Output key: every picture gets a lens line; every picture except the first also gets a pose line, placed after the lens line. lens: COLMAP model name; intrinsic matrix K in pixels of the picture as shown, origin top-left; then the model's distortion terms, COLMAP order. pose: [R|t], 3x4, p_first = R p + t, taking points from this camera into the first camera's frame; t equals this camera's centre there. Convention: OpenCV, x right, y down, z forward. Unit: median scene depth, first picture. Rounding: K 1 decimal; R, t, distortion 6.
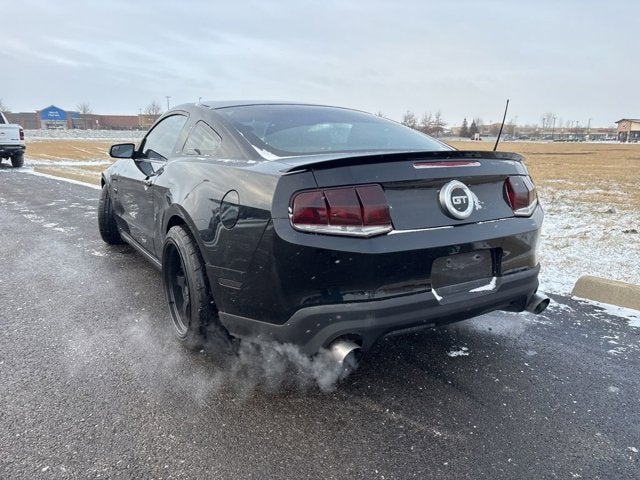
lens RADIAL K [[486.4, 0, 316.5], [0, 486.4, 239.9], [0, 0, 1]] dist [0.036621, -0.028119]
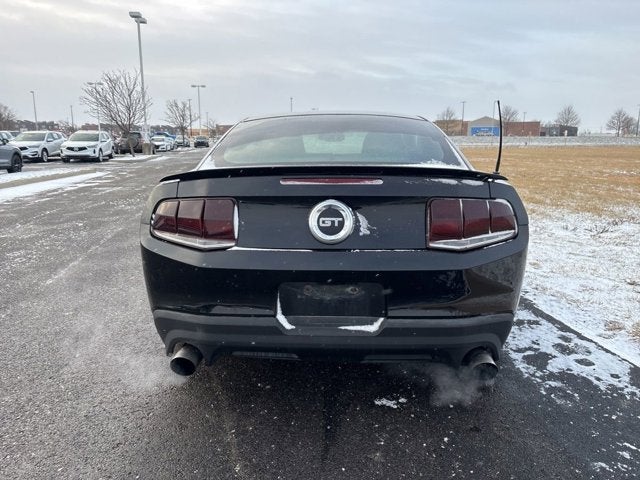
lens RADIAL K [[486.4, 0, 322.4], [0, 486.4, 234.9], [0, 0, 1]] dist [0.036621, -0.028119]
pose [[0.834816, 0.097197, -0.541880, 0.751841], [-0.106967, 0.994170, 0.013533, -0.068055], [0.540037, 0.046666, 0.840347, 0.252857]]
